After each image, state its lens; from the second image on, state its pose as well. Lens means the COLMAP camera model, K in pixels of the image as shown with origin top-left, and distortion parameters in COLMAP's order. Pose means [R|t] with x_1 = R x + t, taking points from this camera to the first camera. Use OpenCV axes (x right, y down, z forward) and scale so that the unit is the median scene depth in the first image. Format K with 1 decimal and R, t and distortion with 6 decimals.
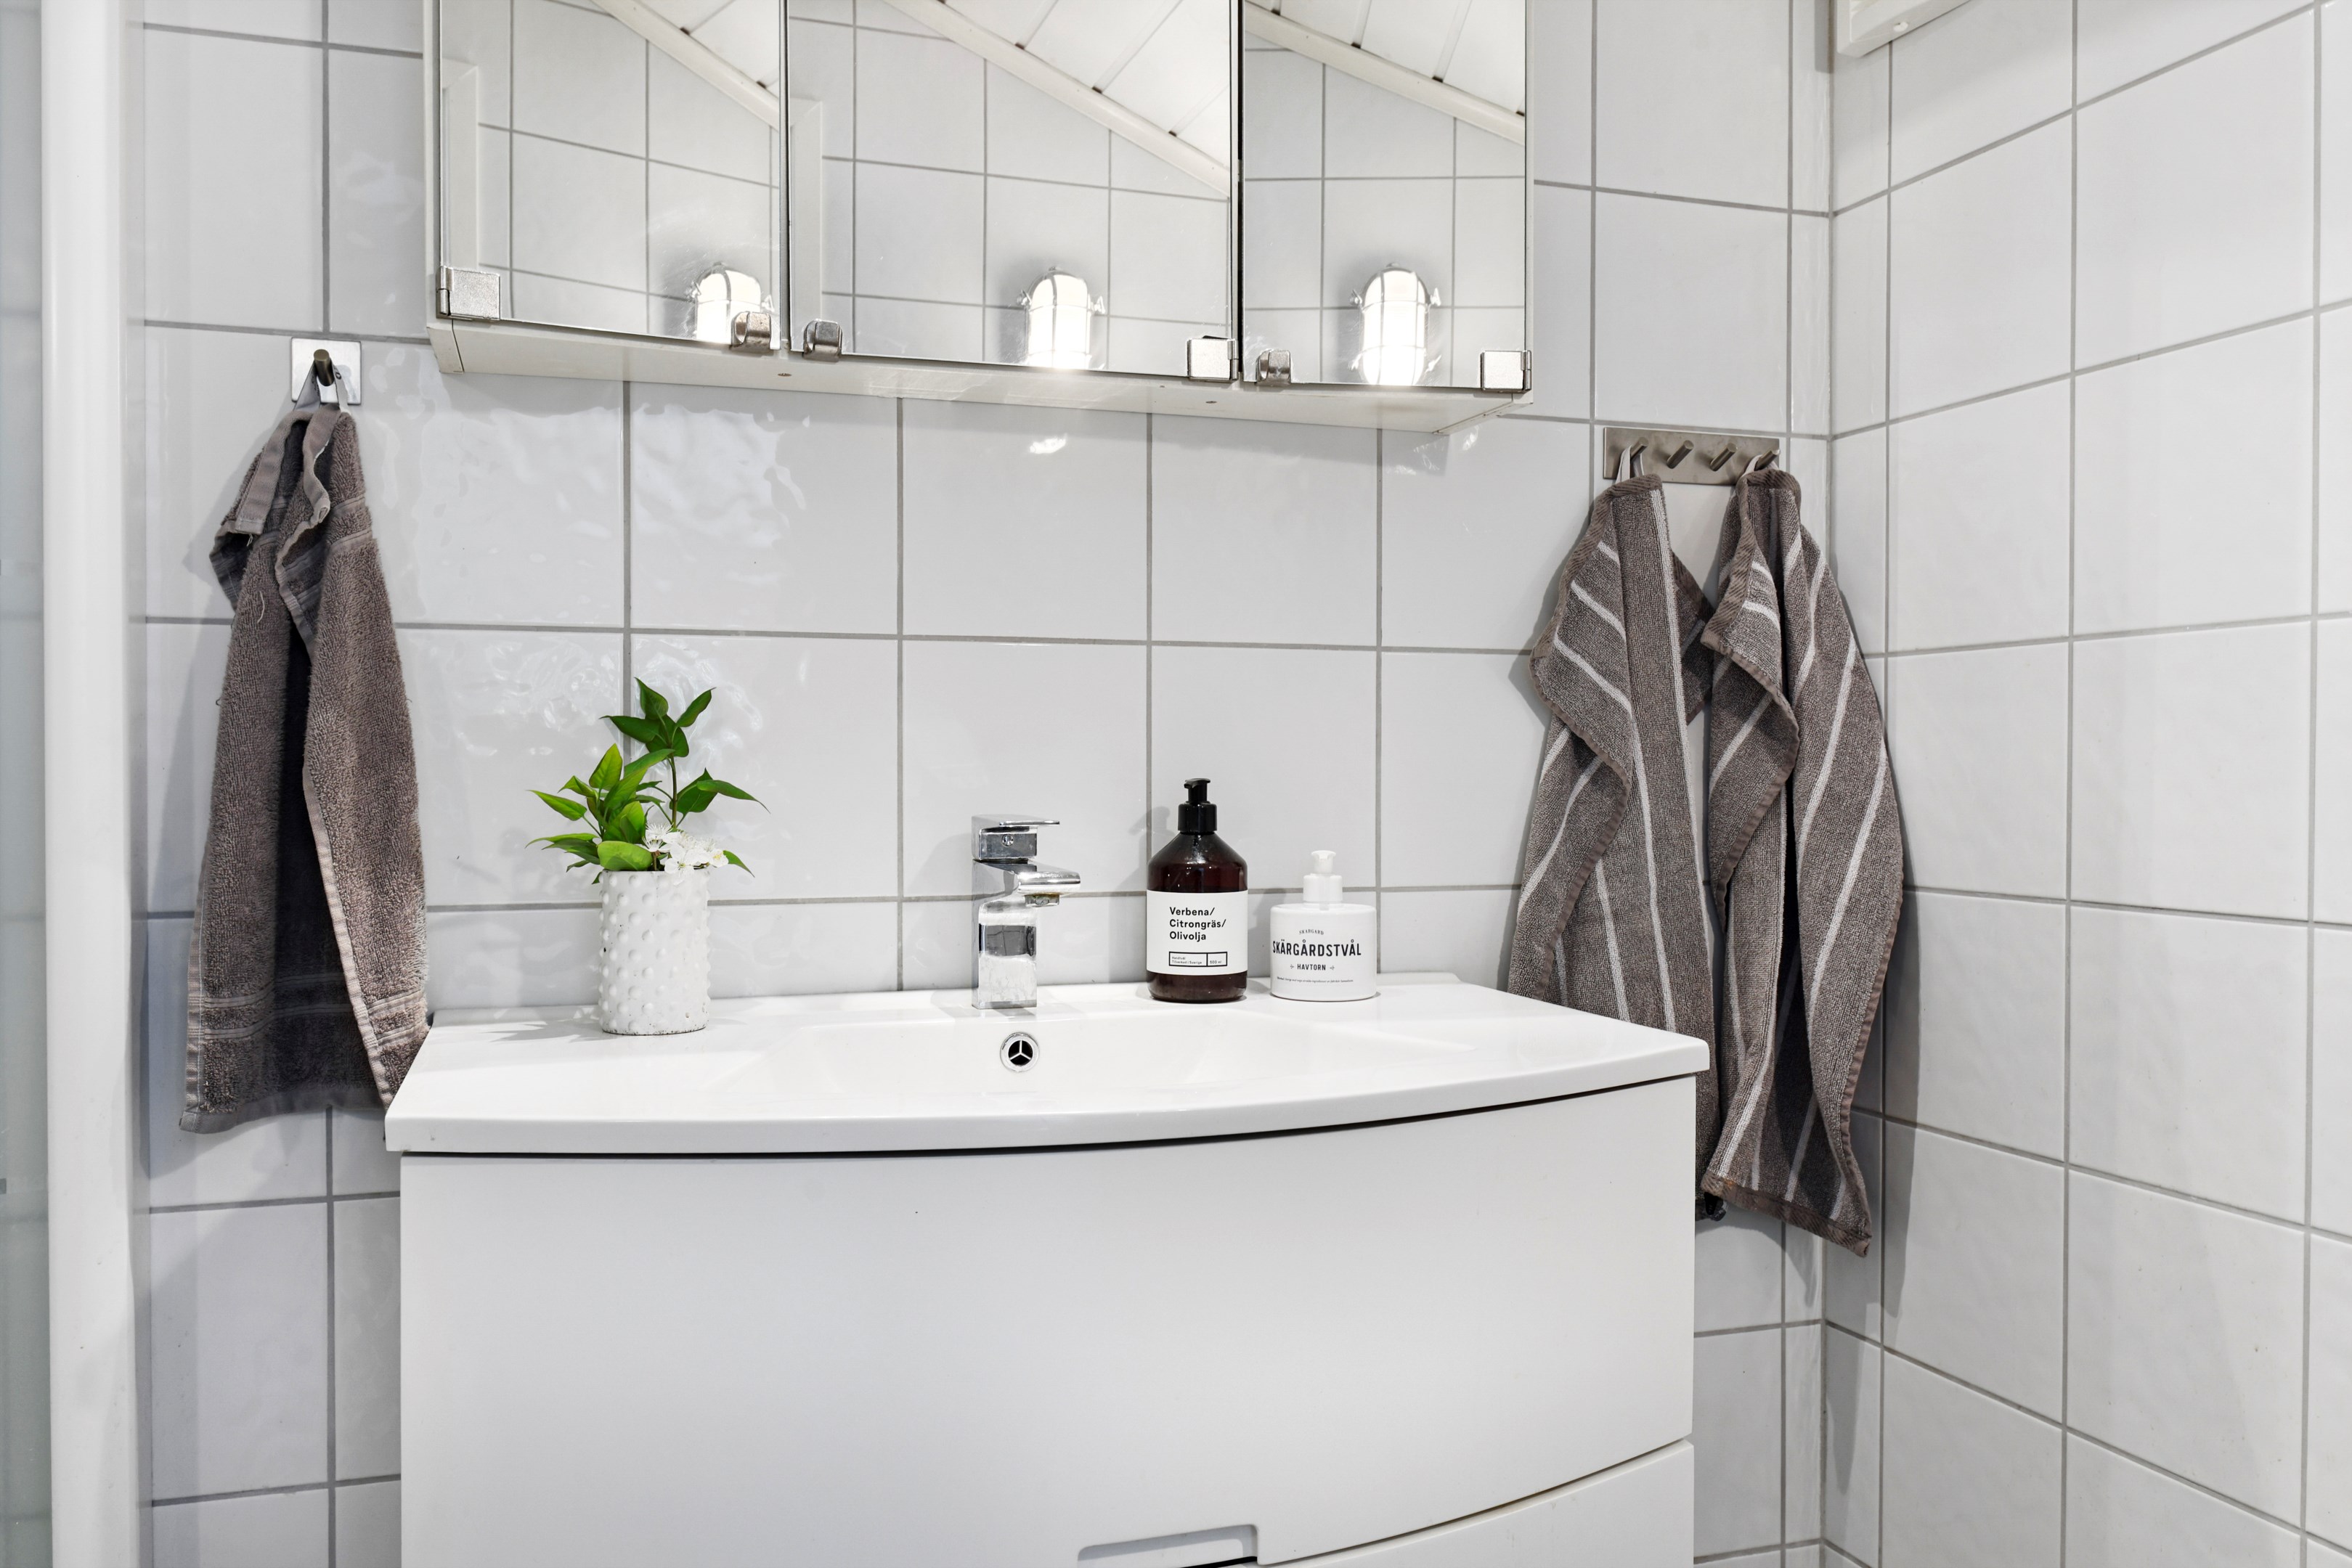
lens RADIAL K [[1889.8, 0, 1176.0], [0, 1889.8, 784.0], [0, 0, 1]] dist [0.007458, -0.009790]
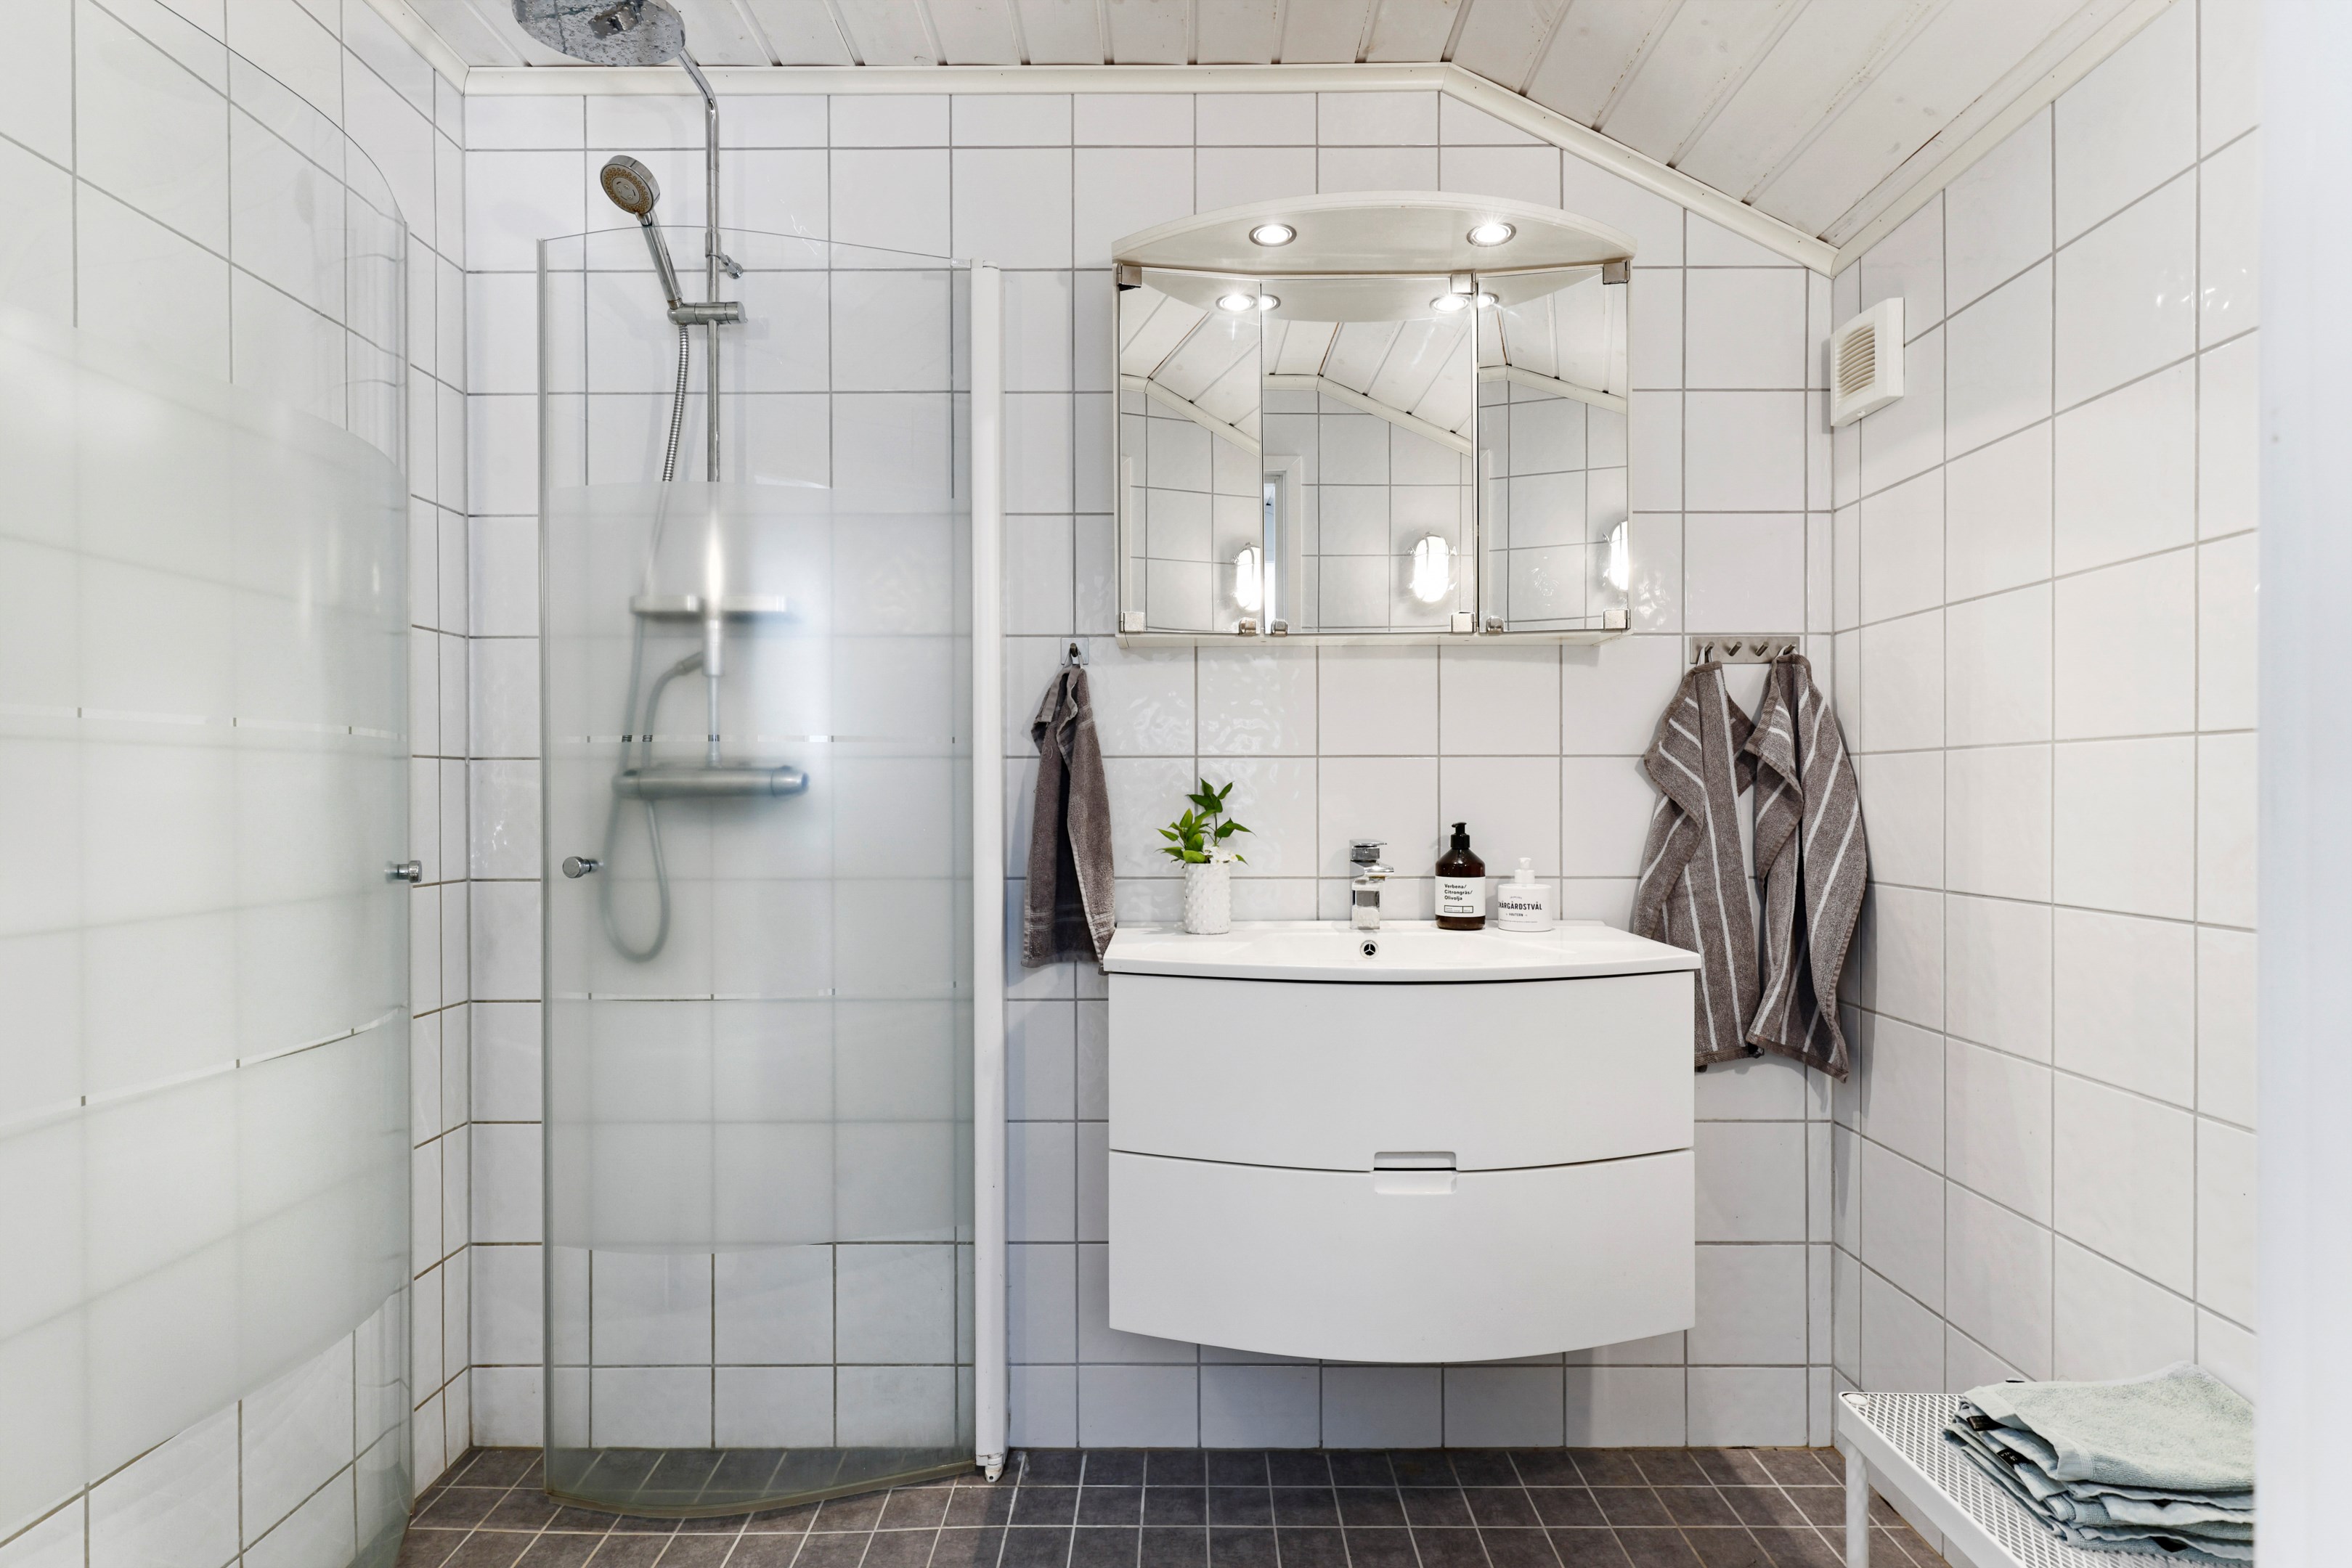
lens RADIAL K [[1318.1, 0, 1176.0], [0, 1318.1, 784.0], [0, 0, 1]] dist [0.014818, 0.000136]
pose [[0.951392, -0.003536, -0.307964, 0.162774], [-0.000030, 0.999933, -0.011575, -0.028493], [0.307984, 0.011022, 0.951328, -0.479763]]
